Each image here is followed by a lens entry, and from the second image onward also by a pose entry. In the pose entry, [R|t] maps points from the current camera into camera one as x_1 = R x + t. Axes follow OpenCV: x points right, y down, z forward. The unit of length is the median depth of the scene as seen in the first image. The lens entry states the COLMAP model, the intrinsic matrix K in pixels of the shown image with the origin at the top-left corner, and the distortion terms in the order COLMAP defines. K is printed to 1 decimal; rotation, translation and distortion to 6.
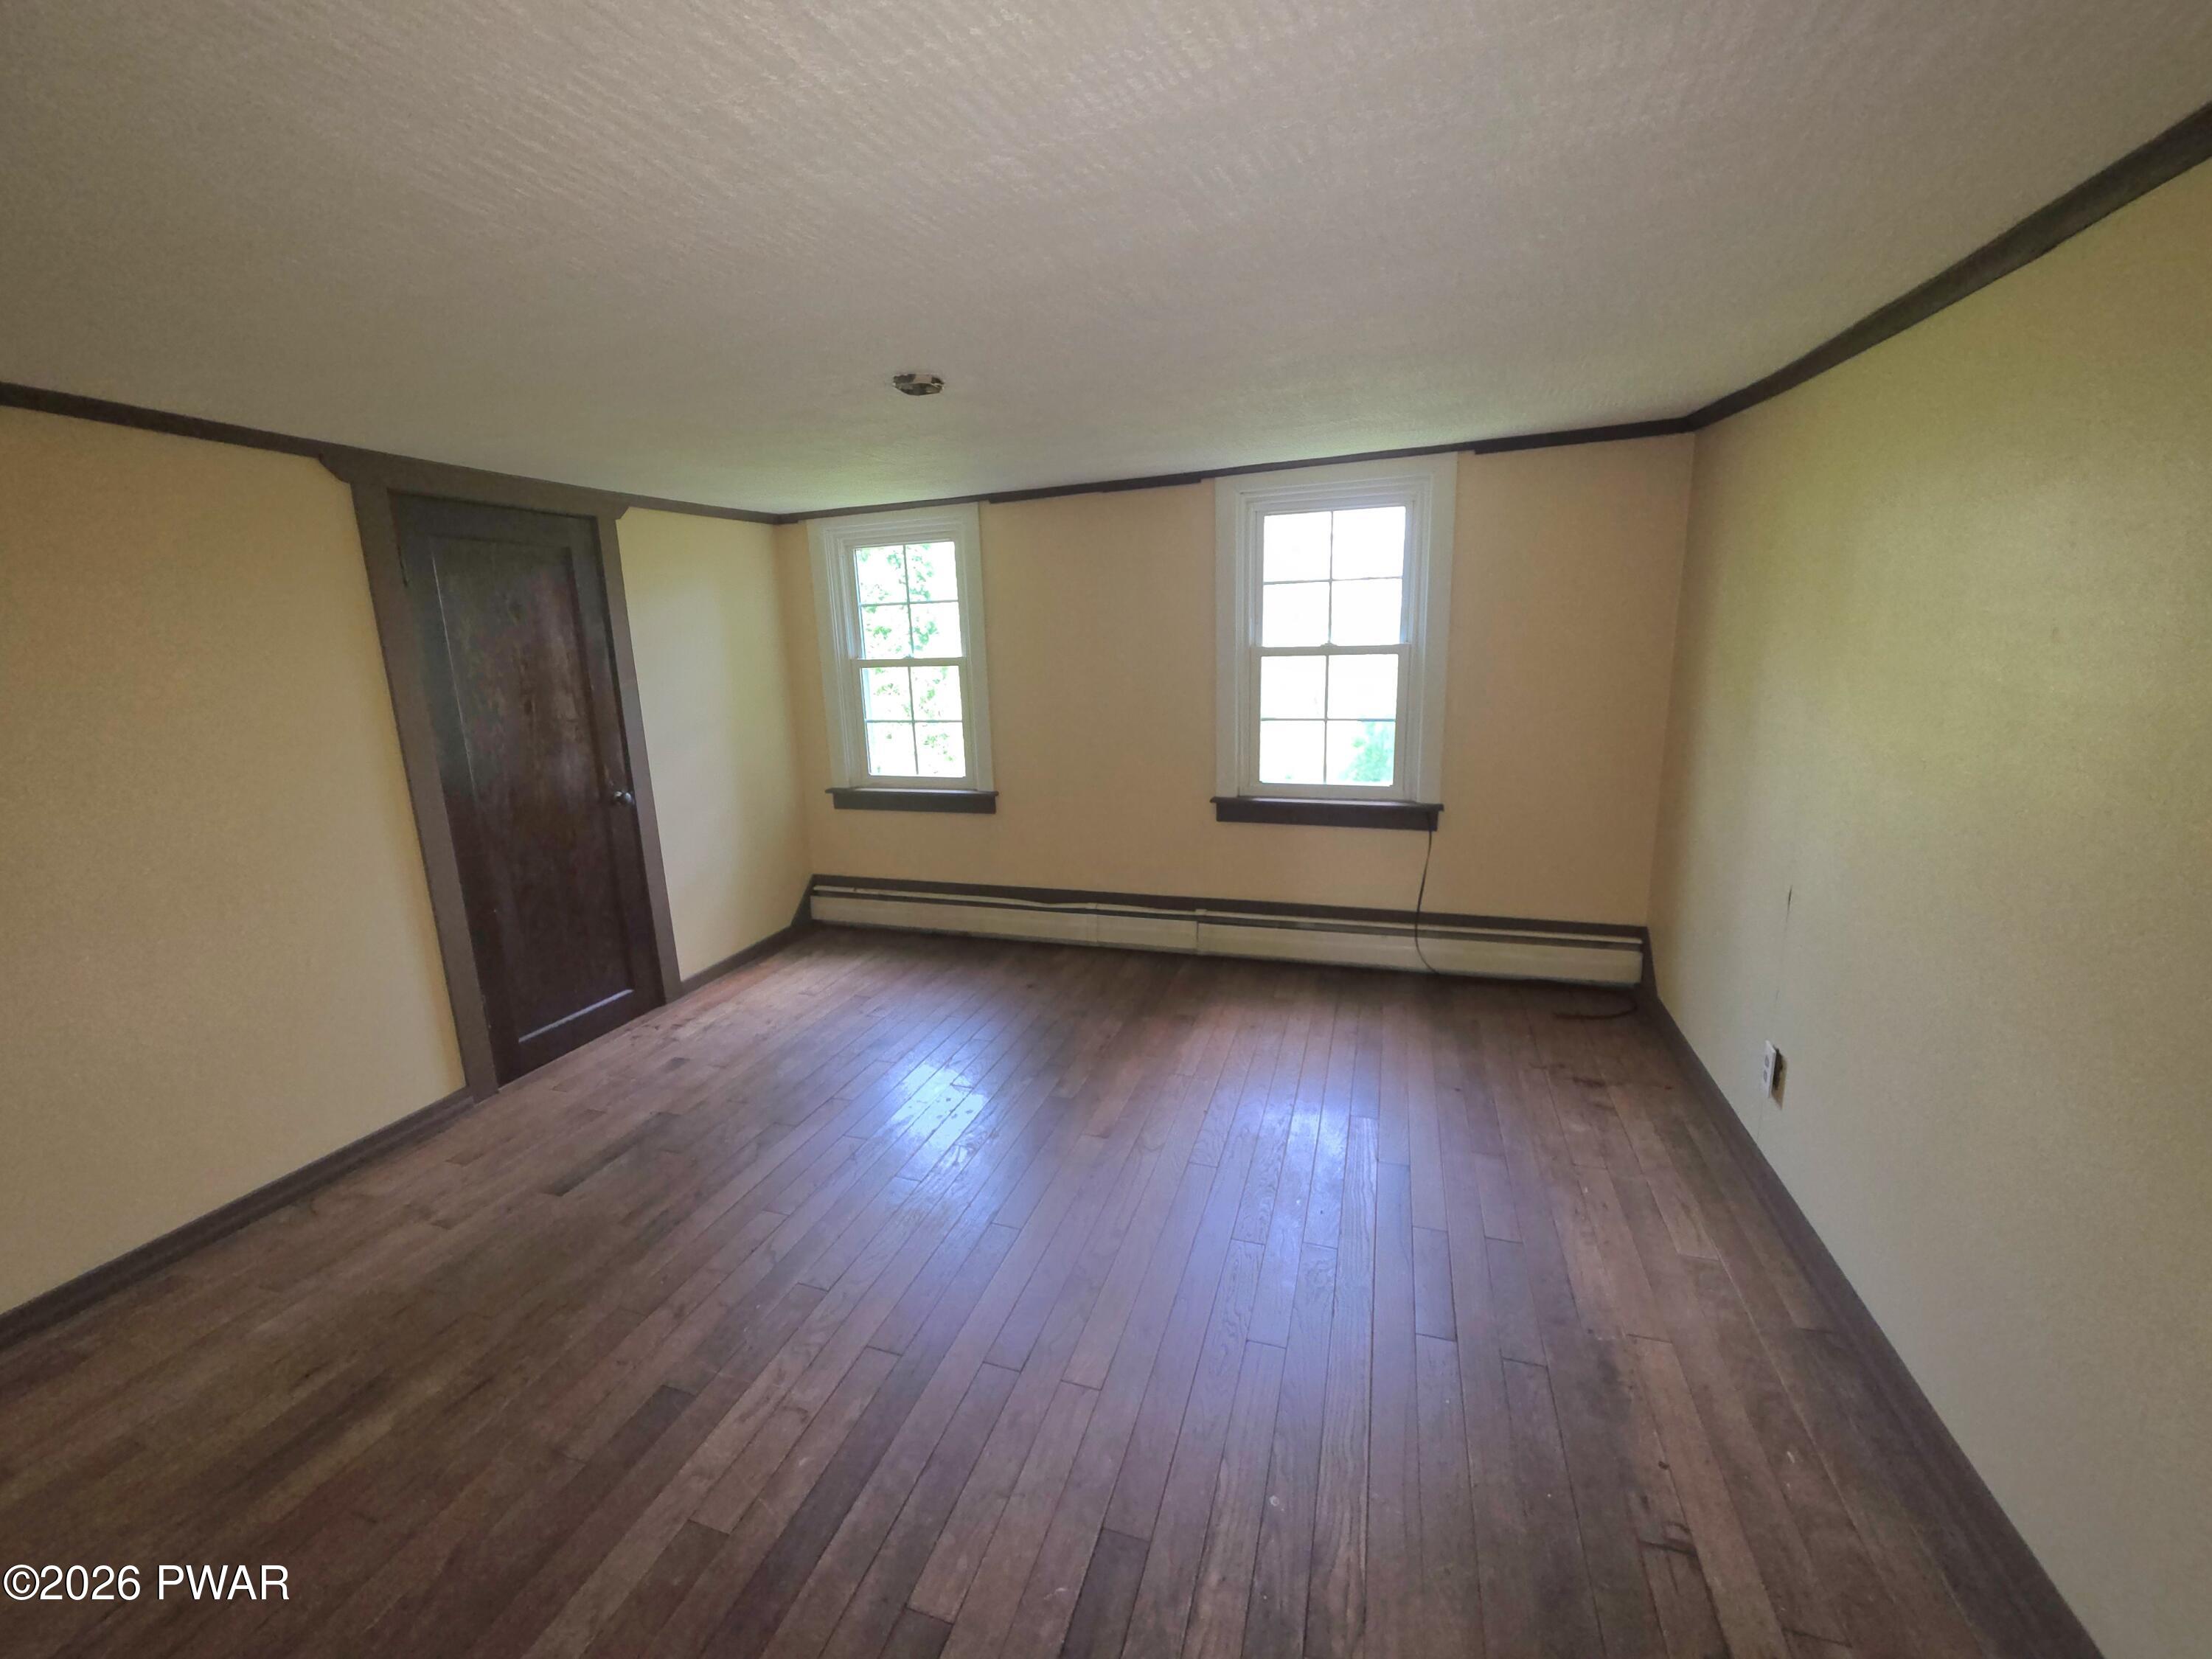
lens RADIAL K [[887.2, 0, 1111.2], [0, 887.2, 826.7], [0, 0, 1]] dist [0.001068, -0.000112]
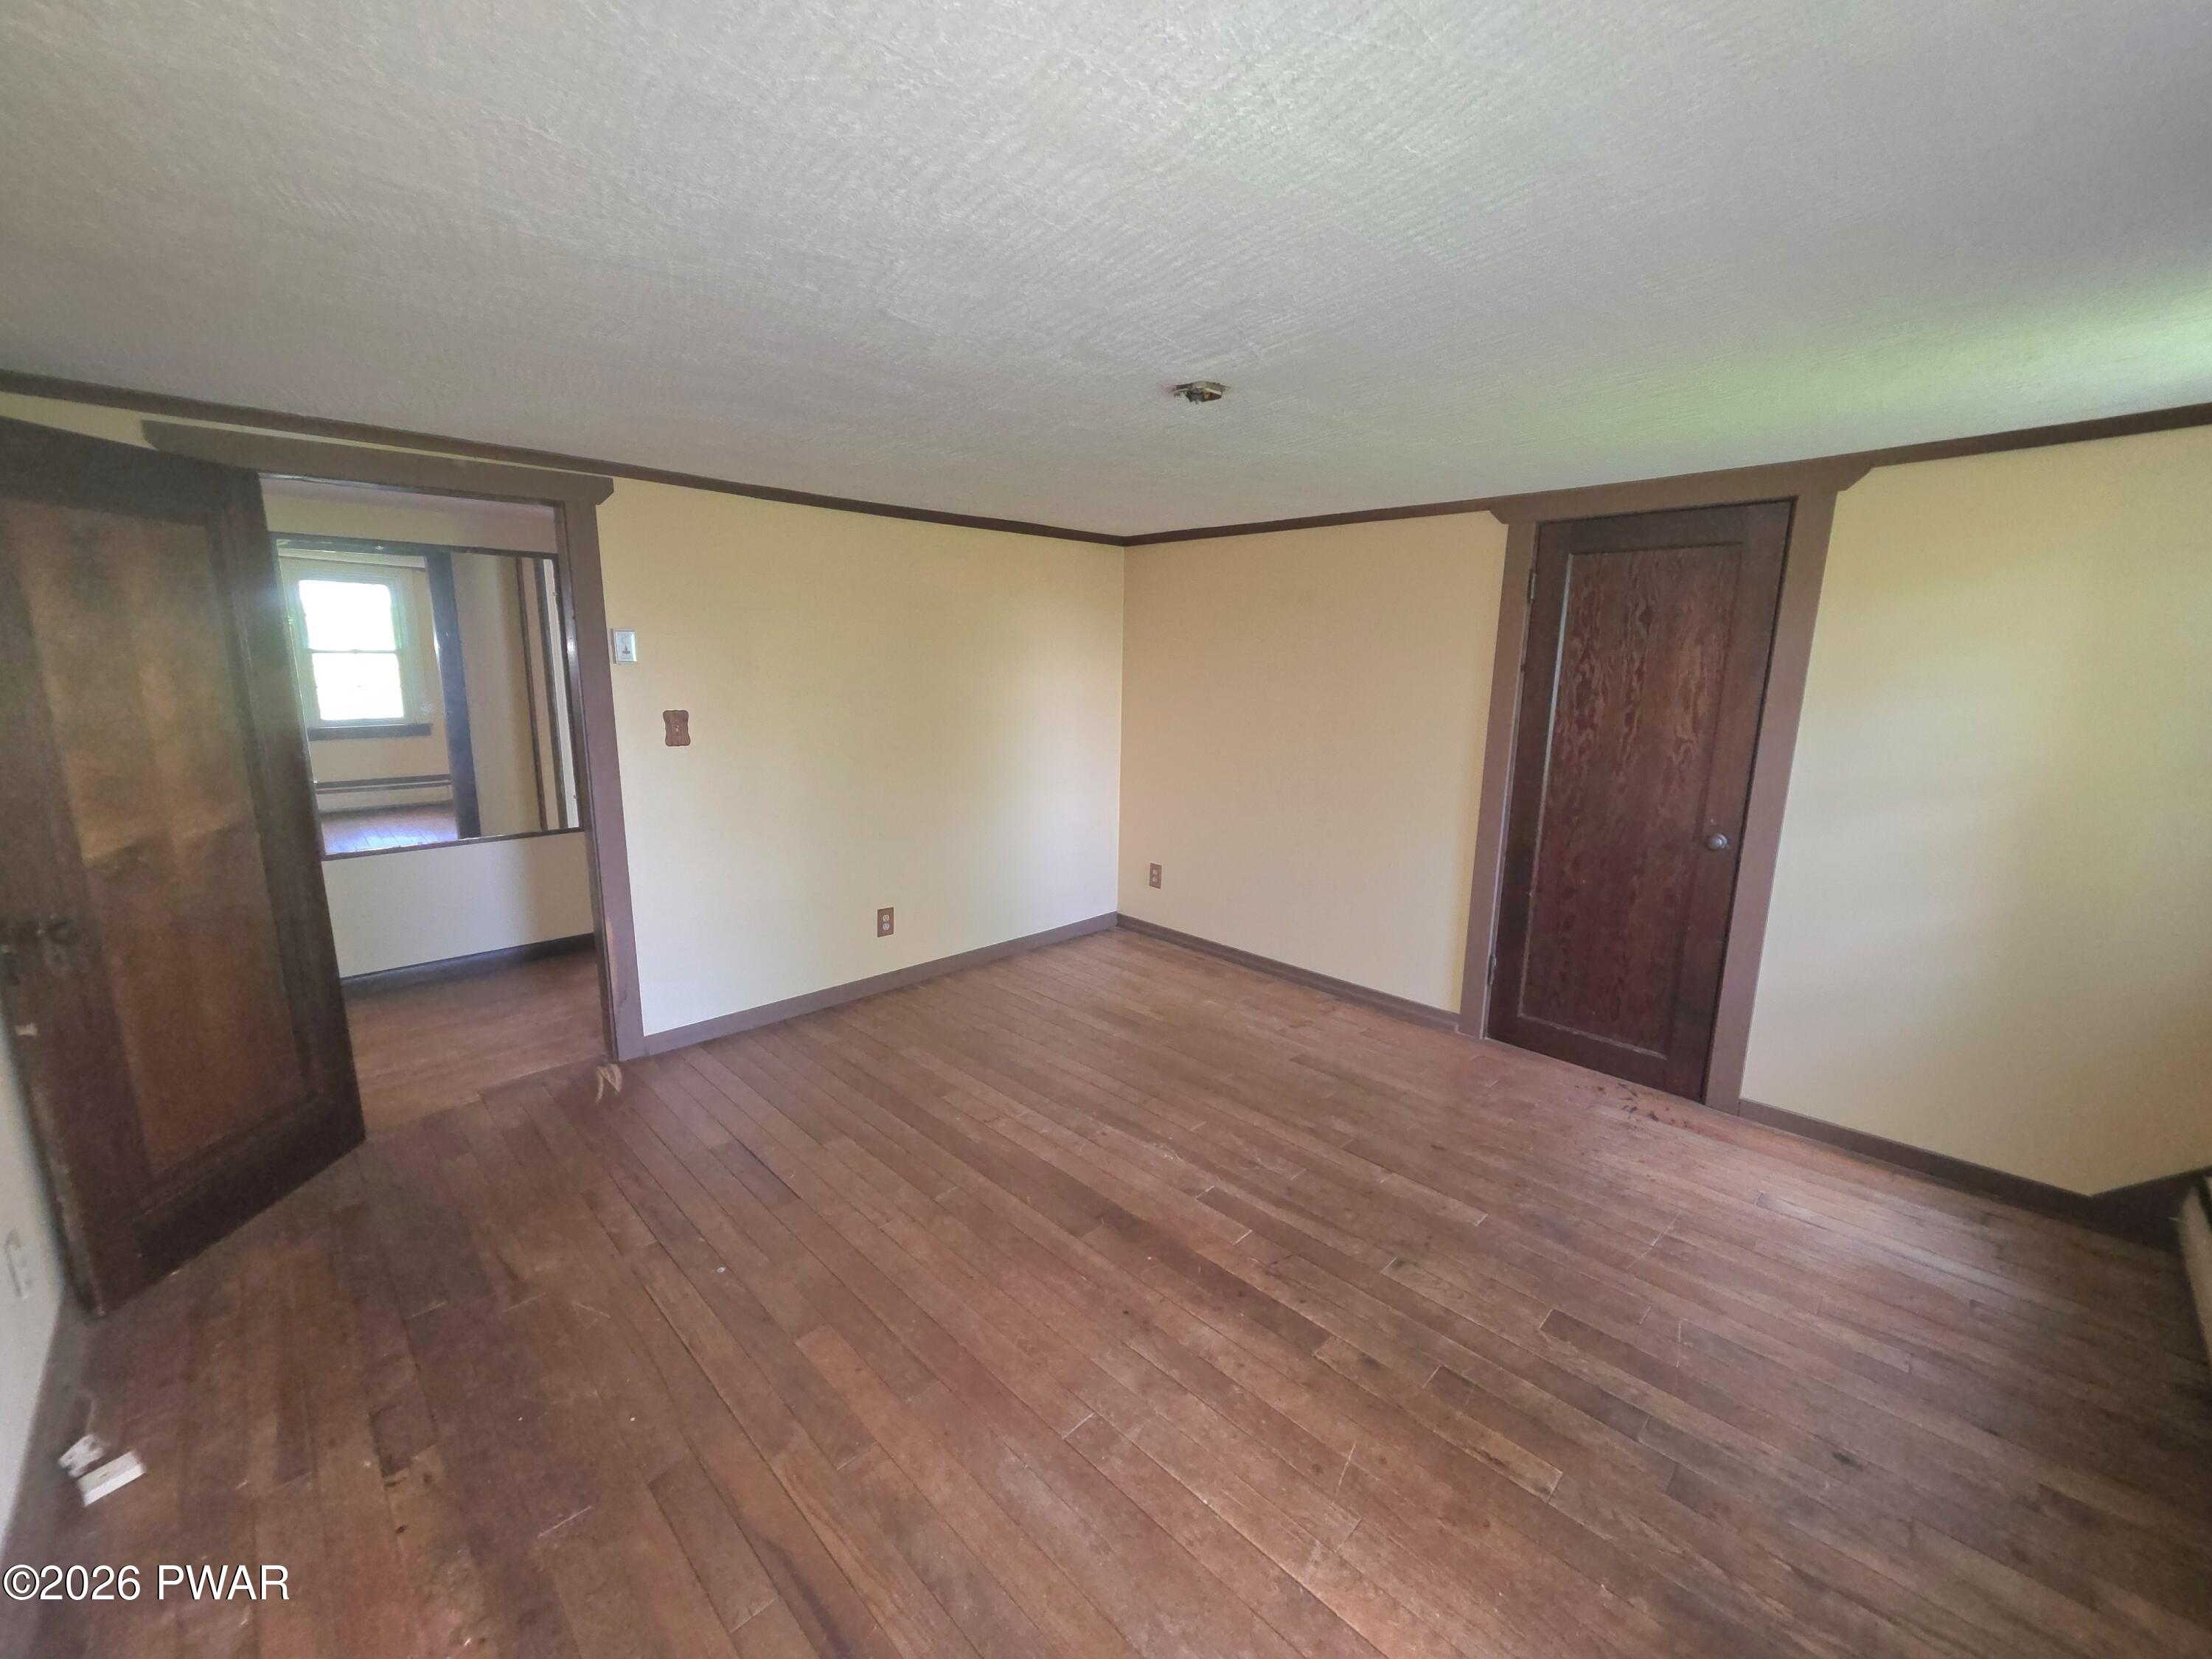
lens RADIAL K [[887.2, 0, 1090.7], [0, 887.2, 833.3], [0, 0, 1]] dist [0.001068, -0.000112]
pose [[-0.475062, 0.188385, -0.859551, 0.497708], [-0.186924, 0.932917, 0.307775, -0.212325], [0.859870, 0.306883, -0.407980, 0.951719]]
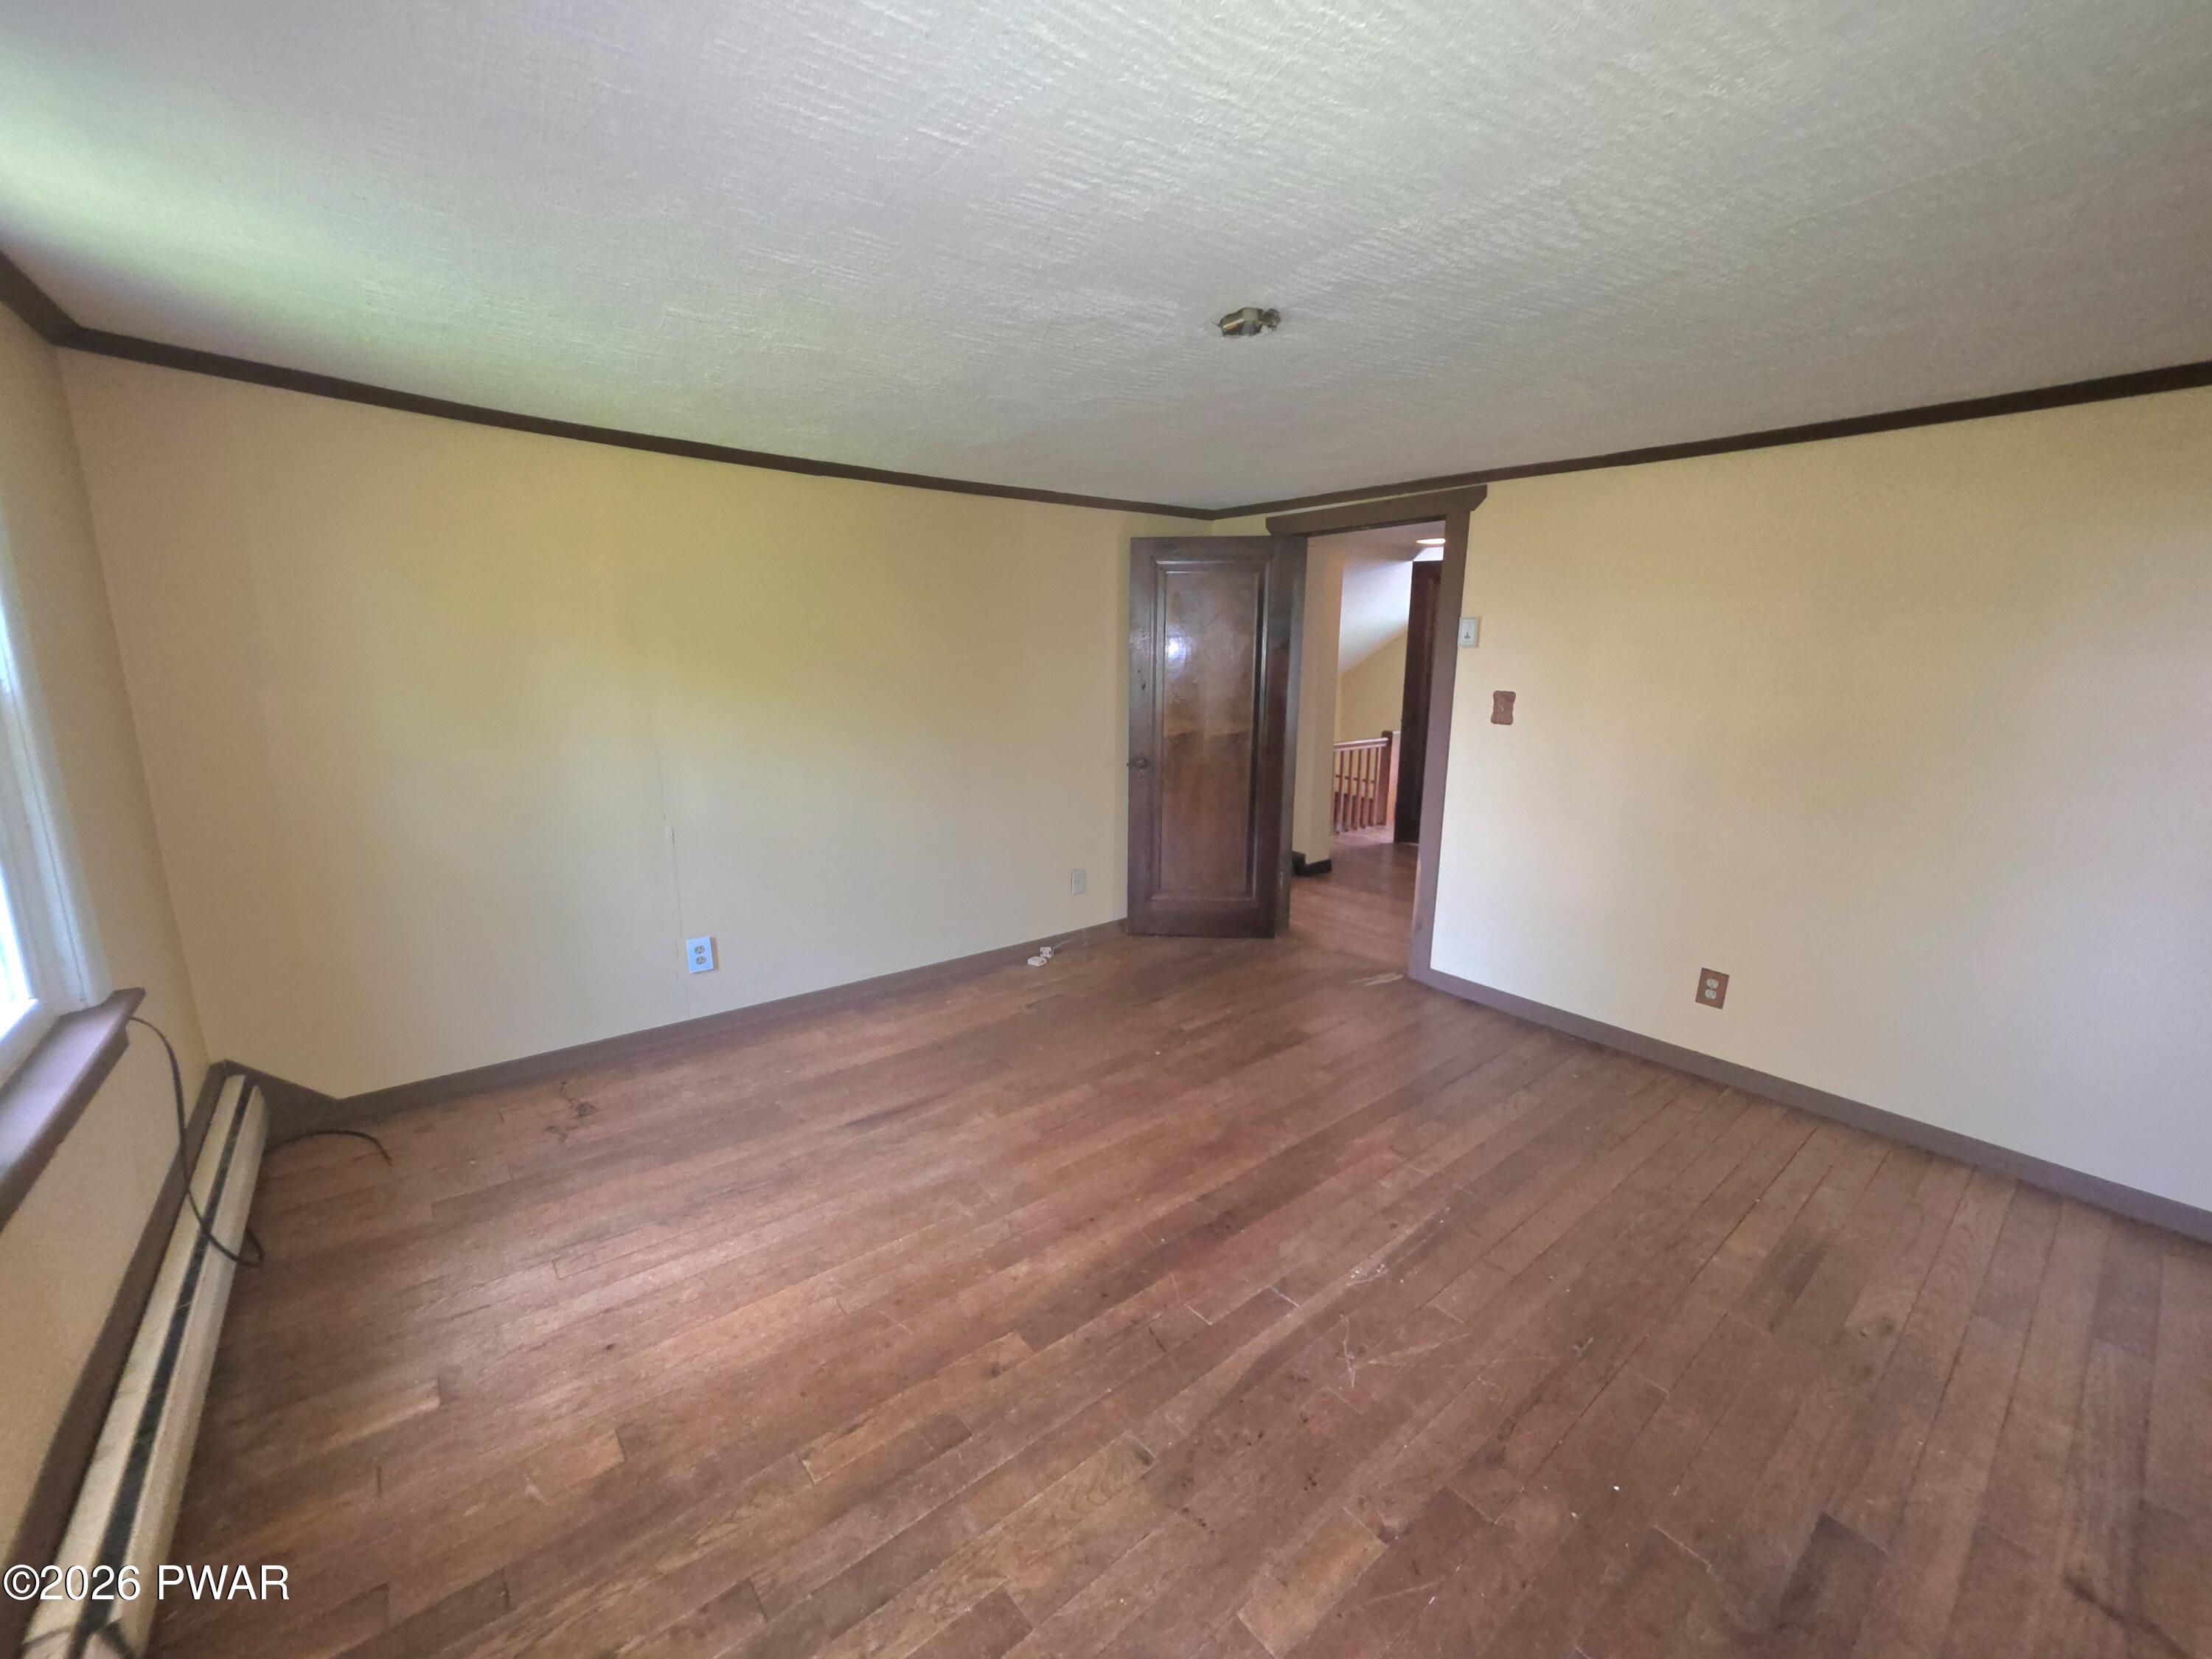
lens RADIAL K [[887.2, 0, 1095.0], [0, 887.2, 830.1], [0, 0, 1]] dist [0.001068, -0.000112]
pose [[-0.832027, -0.092797, 0.546919, -0.395637], [0.135854, 0.921801, 0.363079, -0.249996], [-0.537843, 0.376393, -0.754356, 1.250545]]
